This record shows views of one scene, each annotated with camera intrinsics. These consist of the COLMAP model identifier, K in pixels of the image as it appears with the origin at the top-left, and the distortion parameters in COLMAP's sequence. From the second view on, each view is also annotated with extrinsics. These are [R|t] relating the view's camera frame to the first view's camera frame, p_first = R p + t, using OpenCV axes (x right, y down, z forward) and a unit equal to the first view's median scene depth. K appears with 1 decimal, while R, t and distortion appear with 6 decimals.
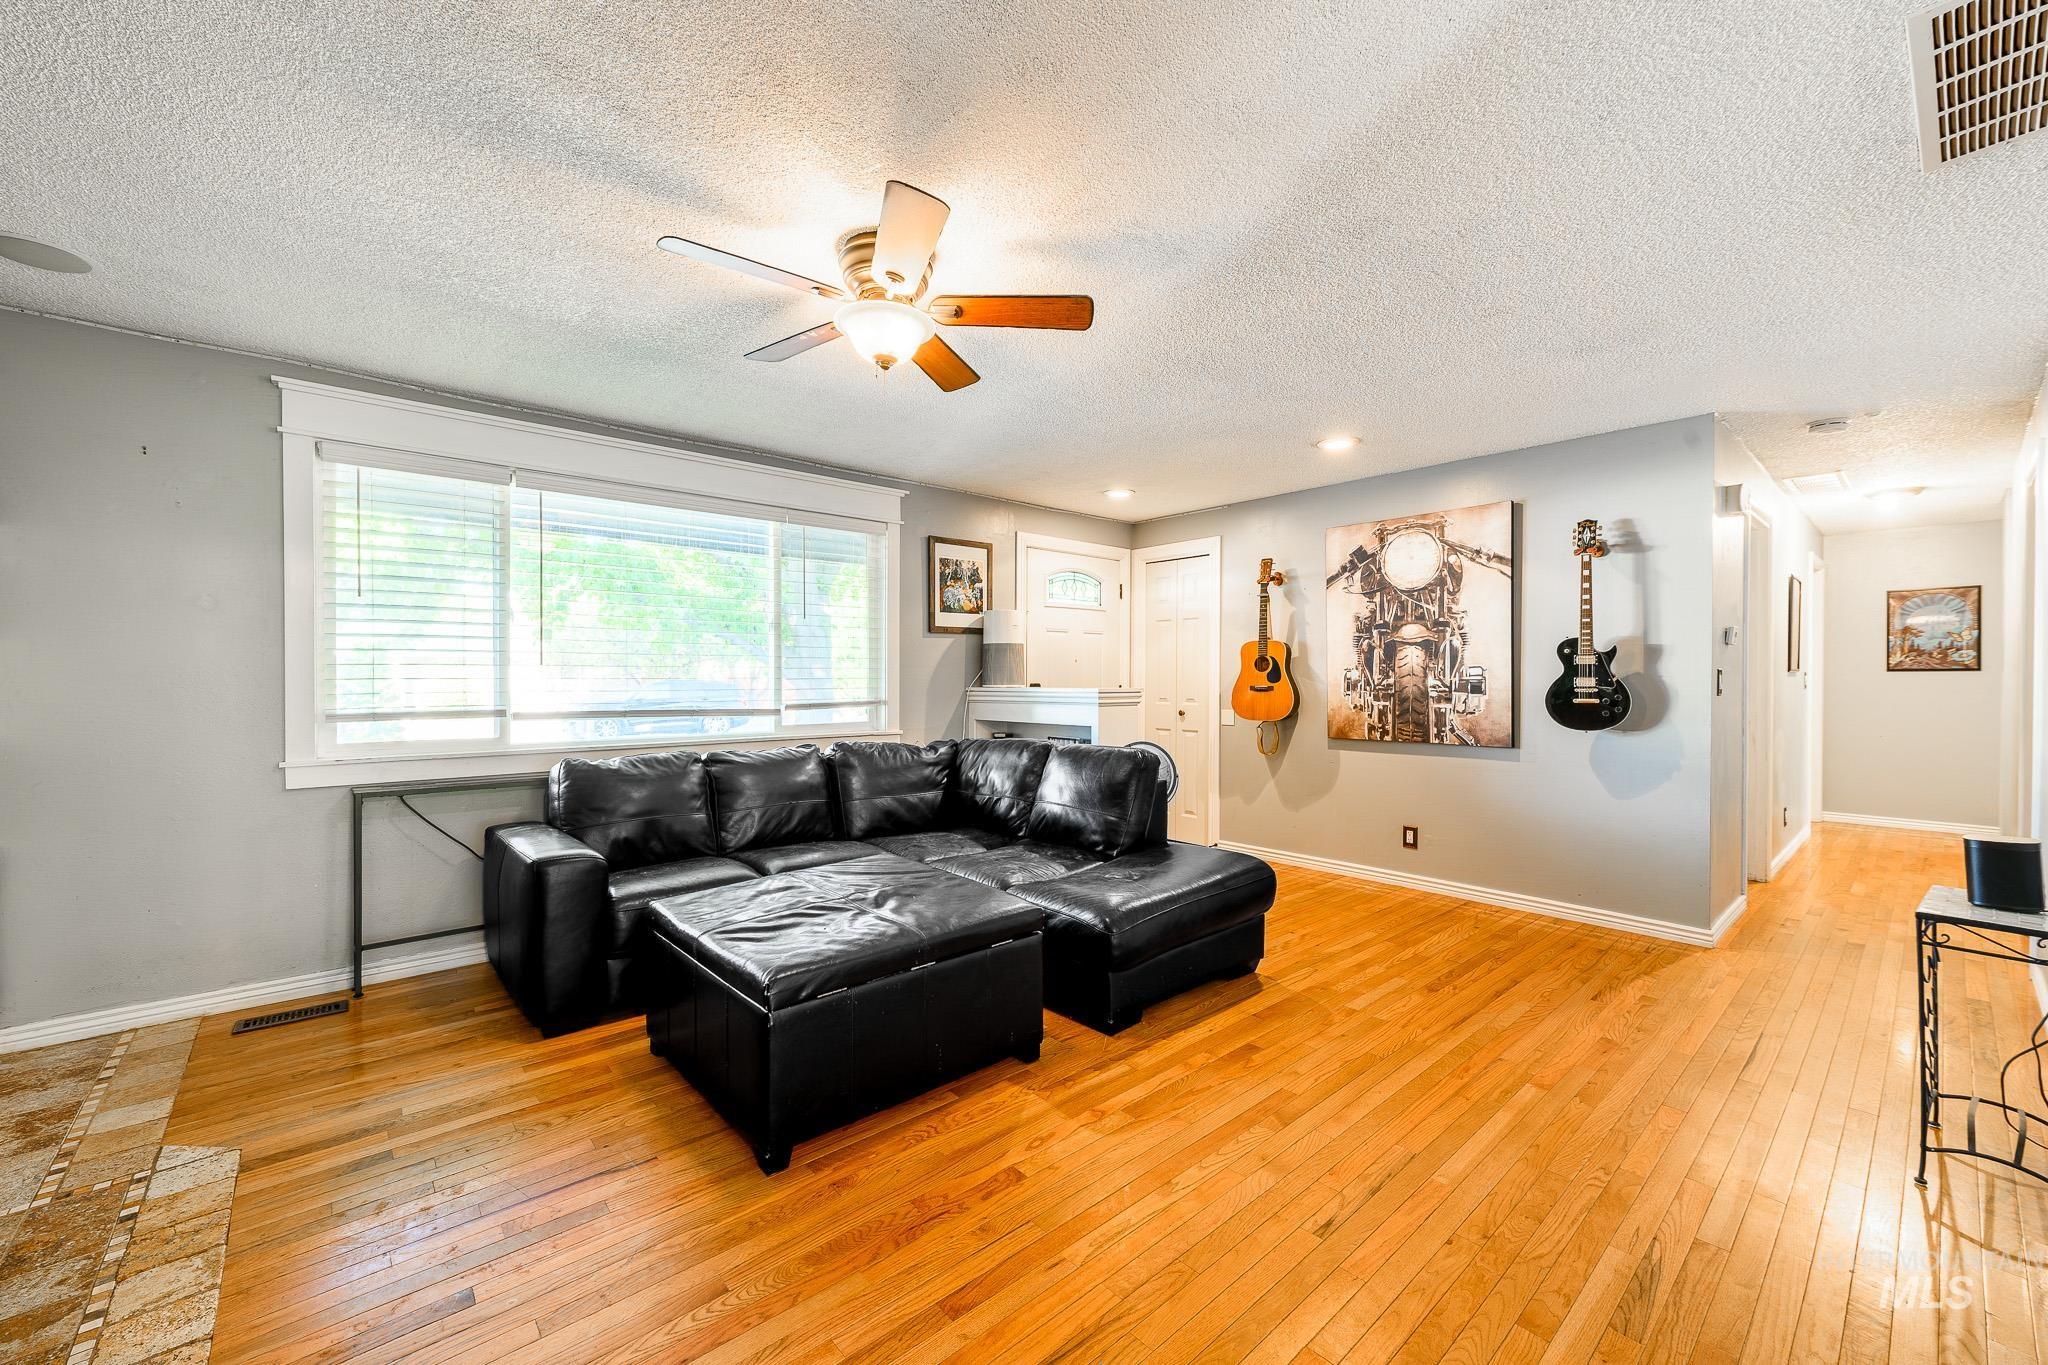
lens RADIAL K [[808.9, 0, 1033.0], [0, 808.9, 684.7], [0, 0, 1]] dist [0.003318, -0.000790]
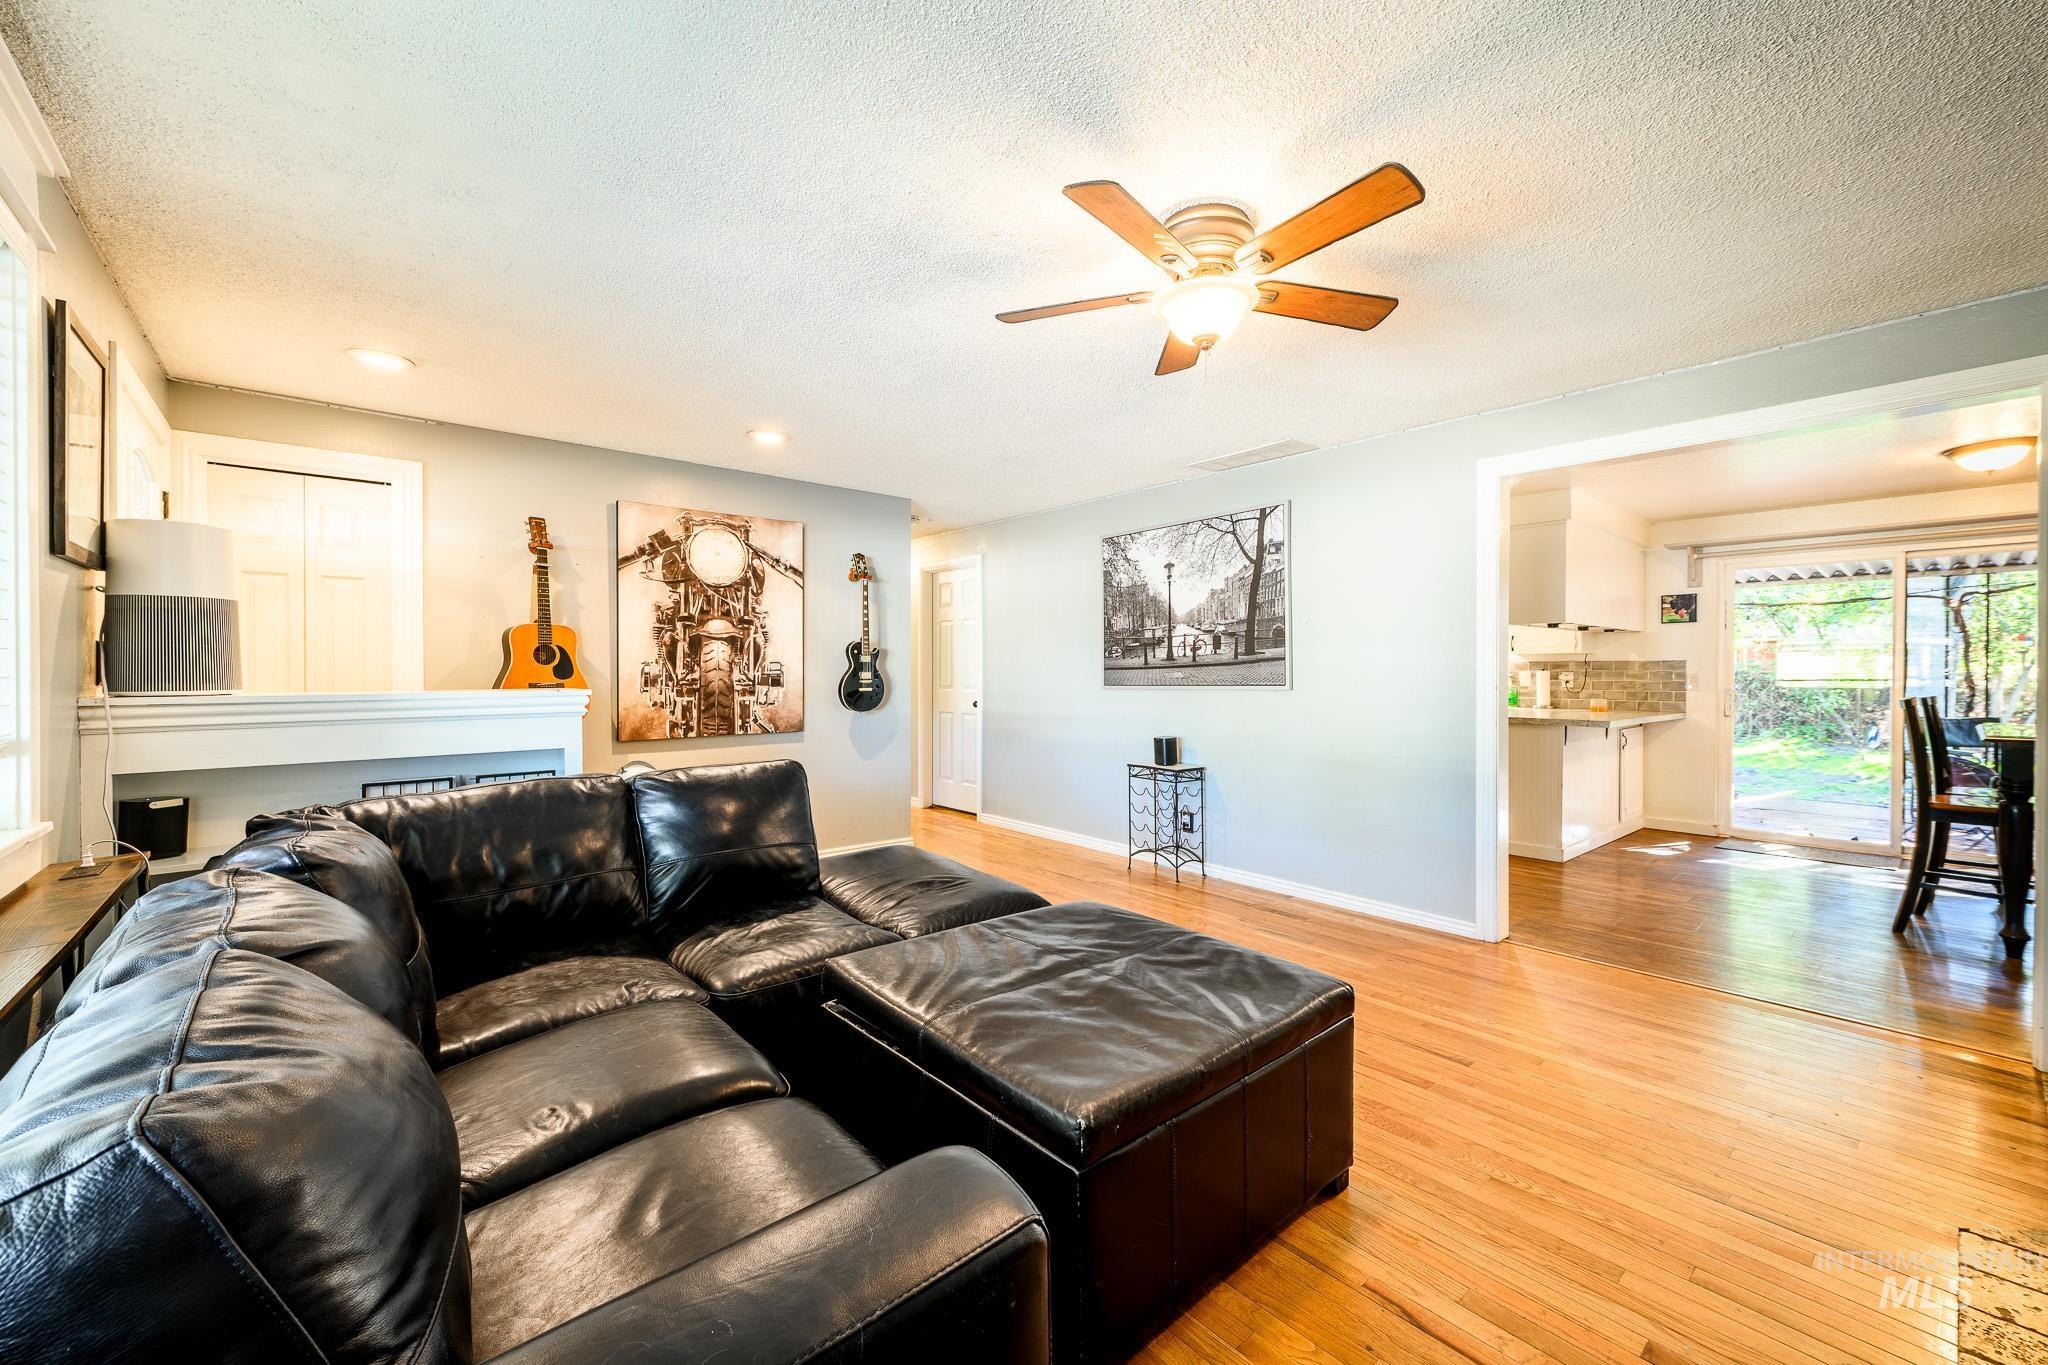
lens RADIAL K [[808.9, 0, 1027.9], [0, 808.9, 673.7], [0, 0, 1]] dist [0.003318, -0.000790]
pose [[-0.004273, -0.003998, 0.999983, -0.565389], [0.008967, 0.999952, 0.004036, -0.007650], [-0.999951, 0.008984, -0.004236, 0.634237]]
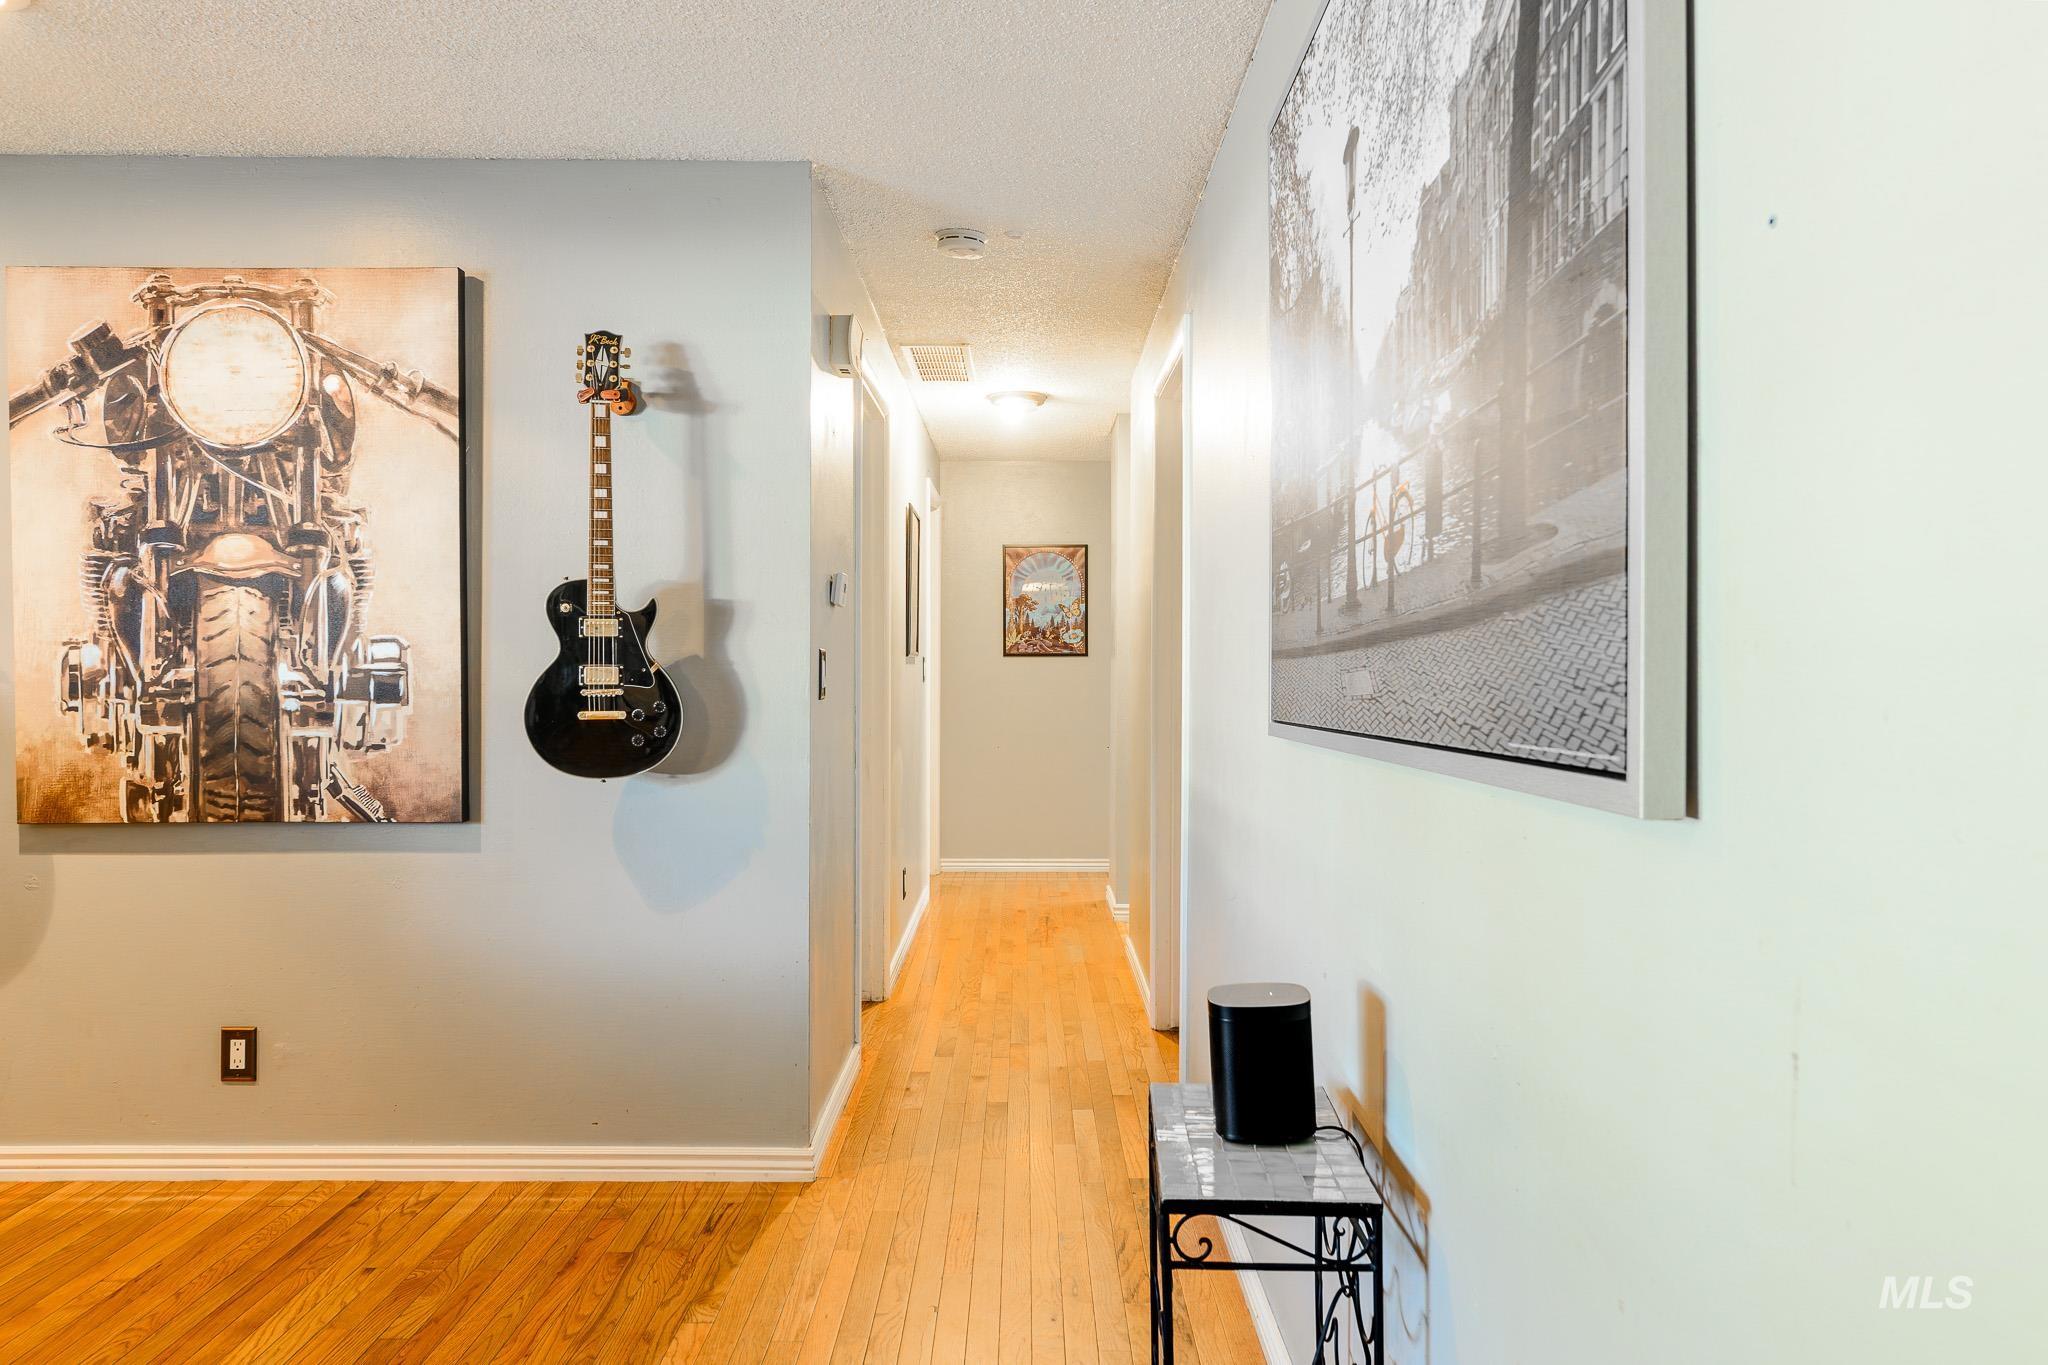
lens RADIAL K [[1376.4, 0, 1062.8], [0, 1376.4, 671.8], [0, 0, 1]] dist [0.001272, 0.001839]
pose [[0.642985, -0.002755, 0.765873, 0.209843], [0.004570, 0.999990, -0.000240, -0.003294], [-0.765865, 0.003654, 0.642991, 0.243284]]
